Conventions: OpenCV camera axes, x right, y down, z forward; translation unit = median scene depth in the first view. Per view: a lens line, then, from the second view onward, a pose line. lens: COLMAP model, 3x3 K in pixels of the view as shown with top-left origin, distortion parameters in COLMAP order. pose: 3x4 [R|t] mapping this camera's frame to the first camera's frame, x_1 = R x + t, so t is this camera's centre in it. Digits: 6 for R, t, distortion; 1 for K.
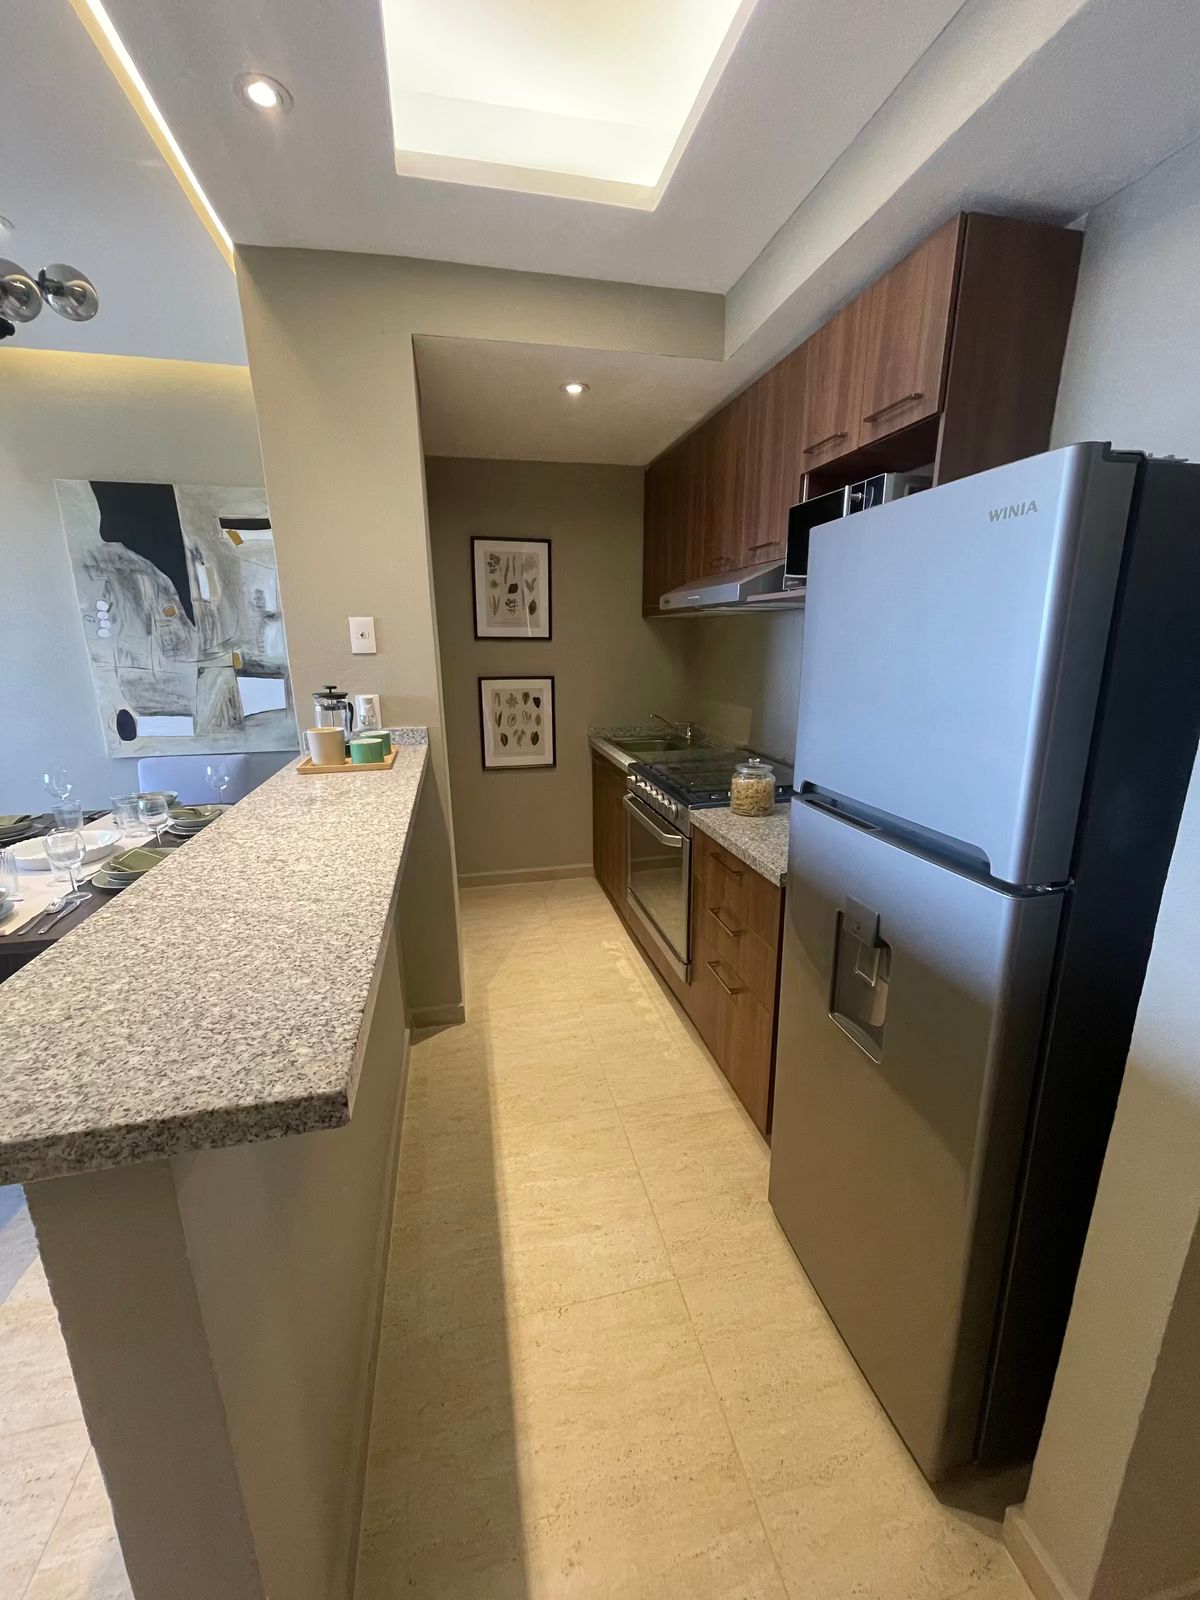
lens RADIAL K [[645.7, 0, 603.7], [0, 645.7, 800.2], [0, 0, 1]] dist [-0.003001, -0.000023]
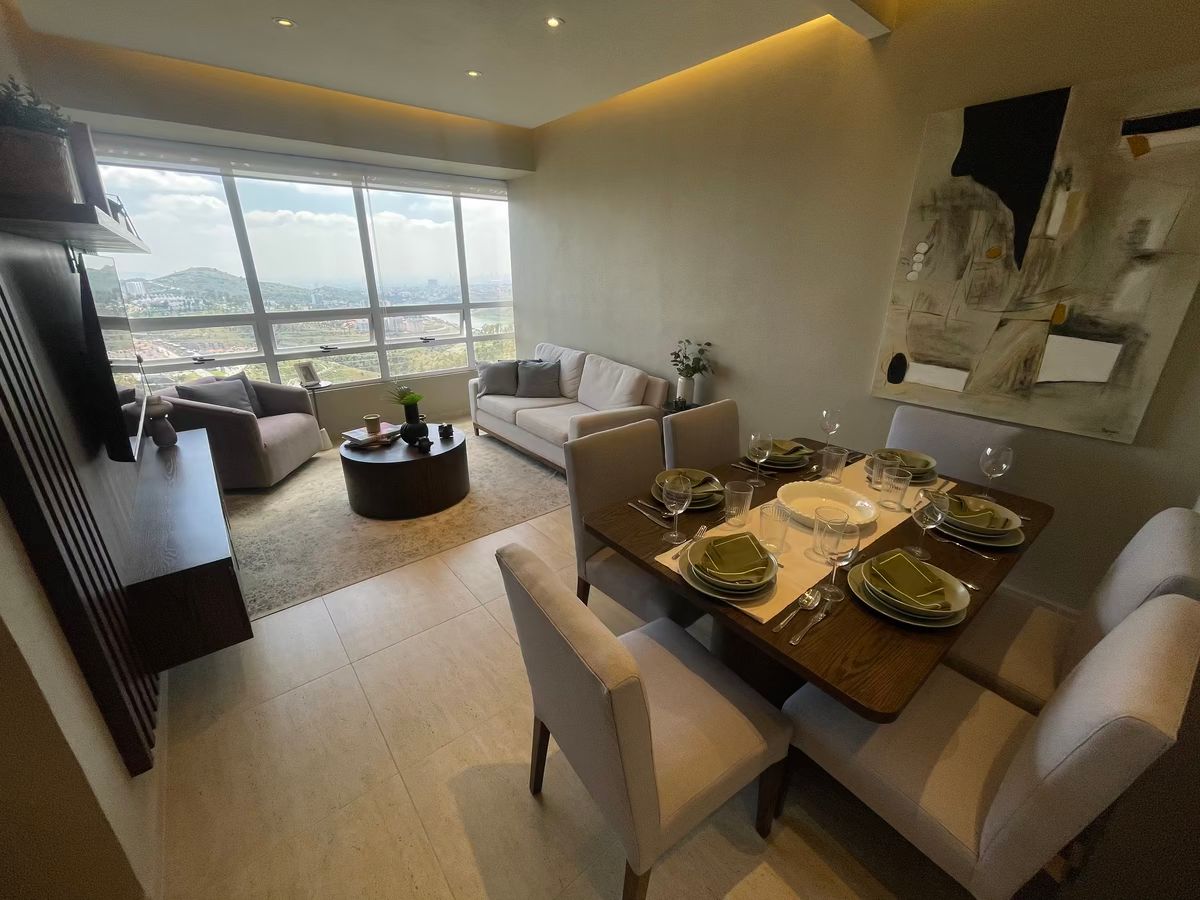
lens RADIAL K [[485.1, 0, 597.1], [0, 485.1, 445.1], [0, 0, 1]] dist [0.003232, 0.000642]
pose [[0.444554, 0.314017, -0.838907, -0.275624], [-0.226424, 0.945519, 0.233937, -0.076500], [0.866663, 0.085951, 0.491435, 0.225558]]
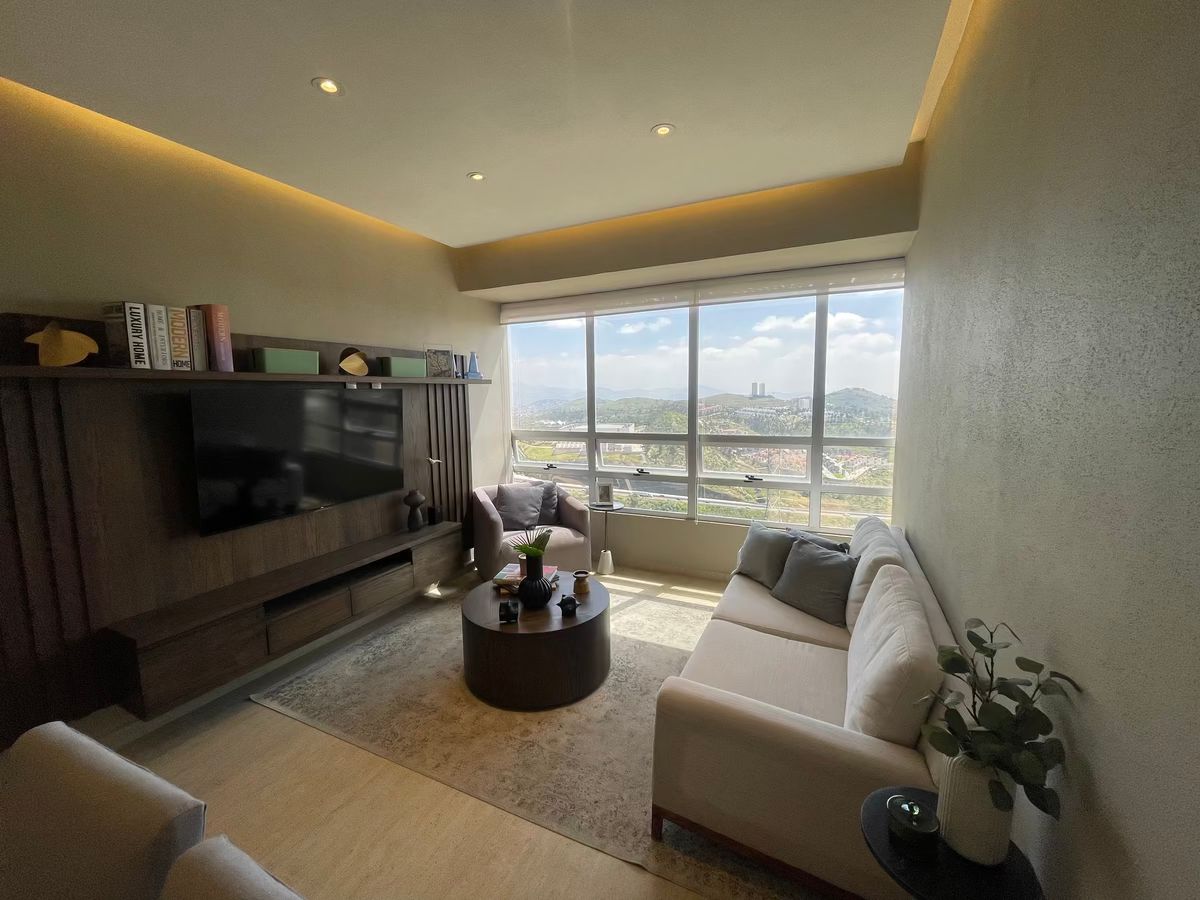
lens RADIAL K [[485.5, 0, 600.0], [0, 485.5, 450.0], [0, 0, 1]] dist [0.000703, 0.000331]
pose [[-0.625989, 0.109854, -0.772056, -0.796990], [-0.173635, 0.945541, 0.275323, -0.240344], [0.760256, 0.306405, -0.572824, 0.875946]]
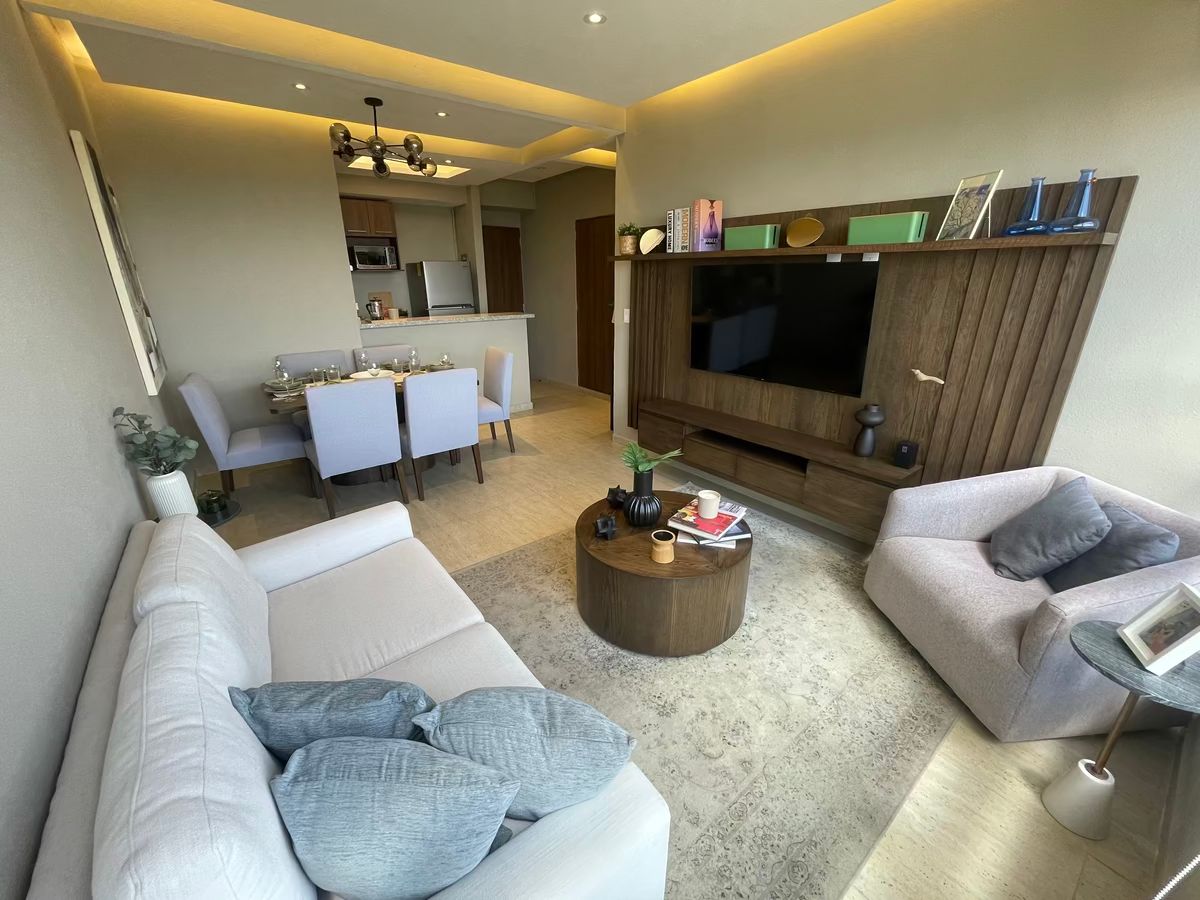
lens RADIAL K [[482.4, 0, 600.0], [0, 482.4, 450.0], [0, 0, 1]] dist [-0.011499, 0.000133]
pose [[-0.416030, -0.299059, 0.858768, -1.895386], [0.229848, 0.879127, 0.417498, -0.157242], [-0.879823, 0.371078, -0.297005, 0.631390]]
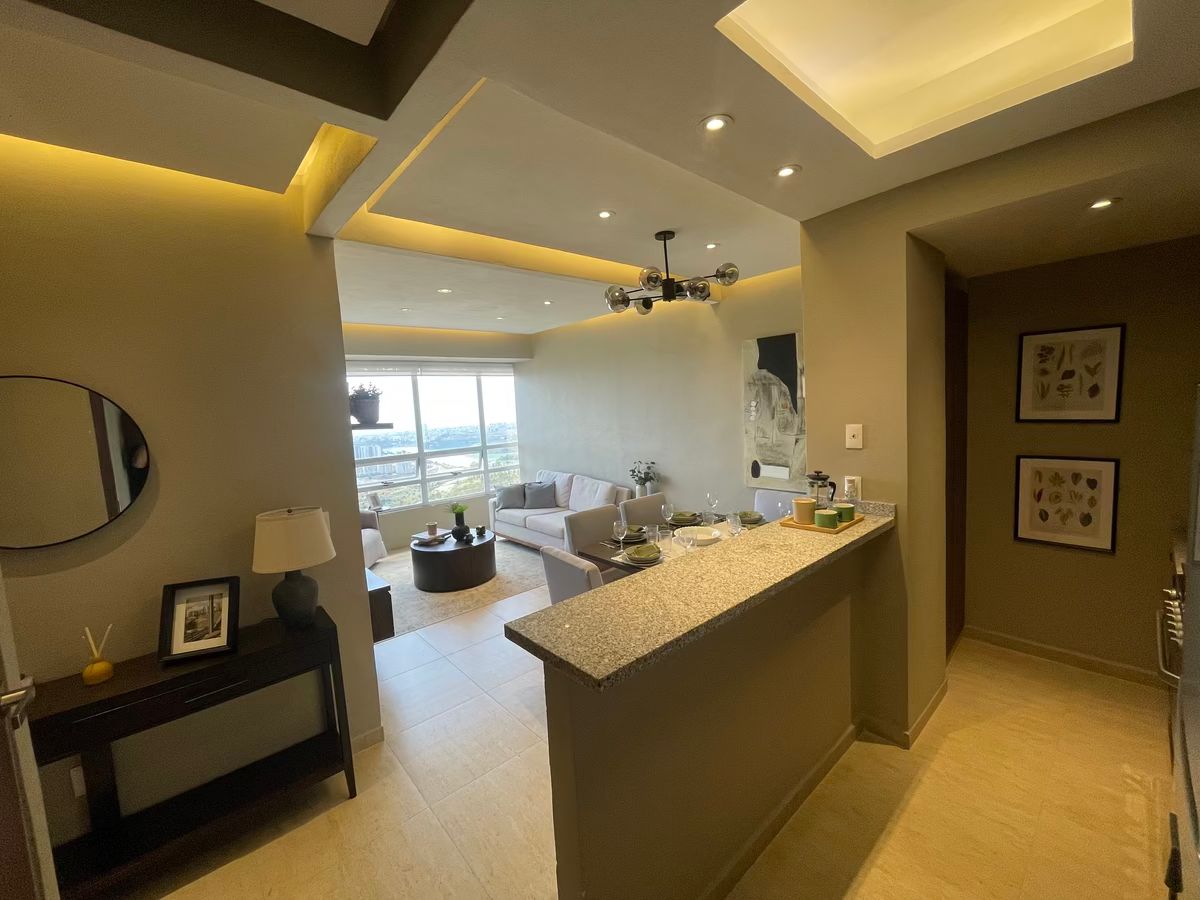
lens RADIAL K [[484.3, 0, 595.4], [0, 484.3, 449.0], [0, 0, 1]] dist [-0.003001, -0.000023]
pose [[0.475045, 0.062978, -0.877705, 0.209994], [-0.169007, 0.985396, -0.020768, -0.071401], [0.863579, 0.158204, 0.478751, -0.015341]]
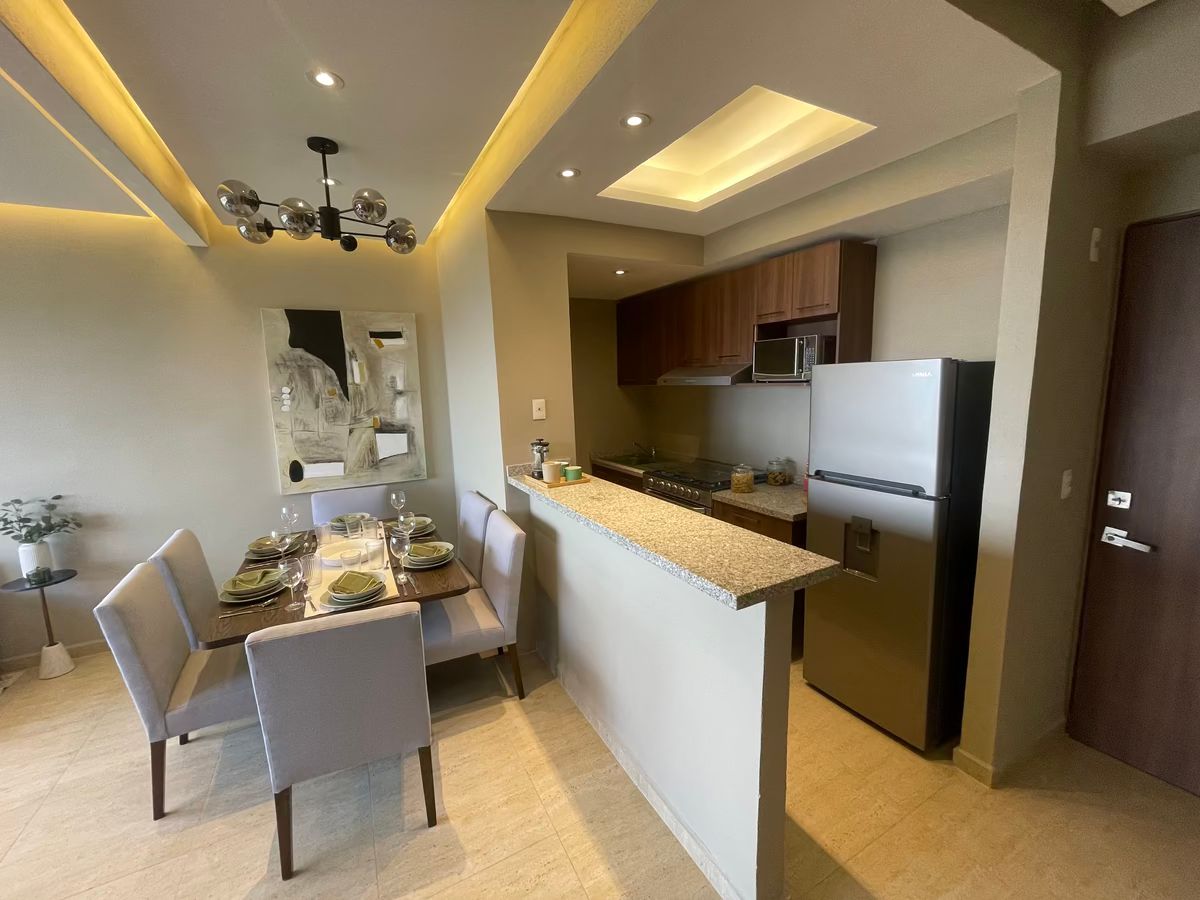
lens RADIAL K [[485.5, 0, 600.0], [0, 485.5, 450.0], [0, 0, 1]] dist [0.000703, 0.000331]
pose [[0.963511, -0.061273, 0.260561, -0.383119], [0.088596, 0.991581, -0.094434, -0.002567], [-0.252581, 0.114073, 0.960828, -0.207910]]
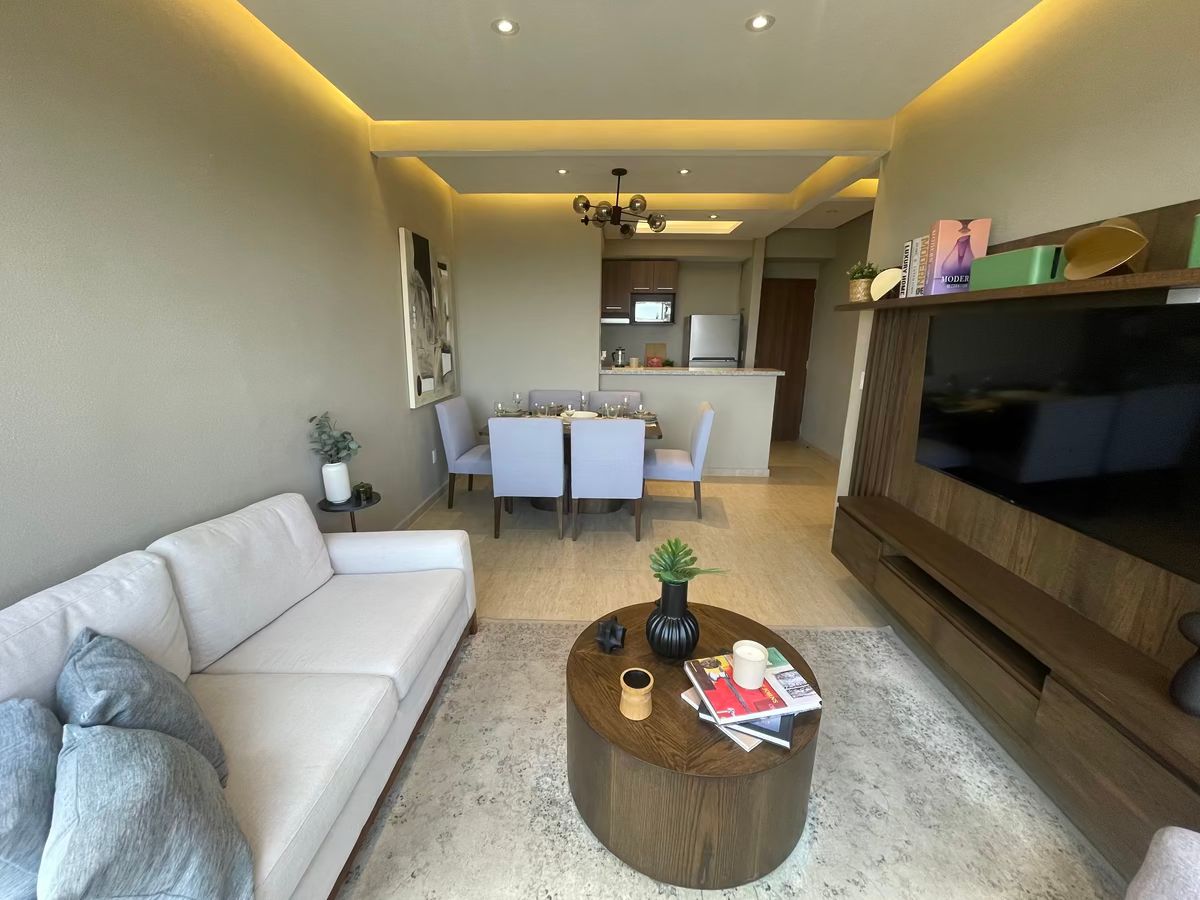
lens RADIAL K [[484.3, 0, 595.4], [0, 484.3, 449.0], [0, 0, 1]] dist [-0.003001, -0.000023]
pose [[0.264223, -0.219773, 0.939088, -1.811702], [0.224162, 0.961021, 0.161836, -0.065999], [-0.938050, 0.167747, 0.303189, 0.283175]]
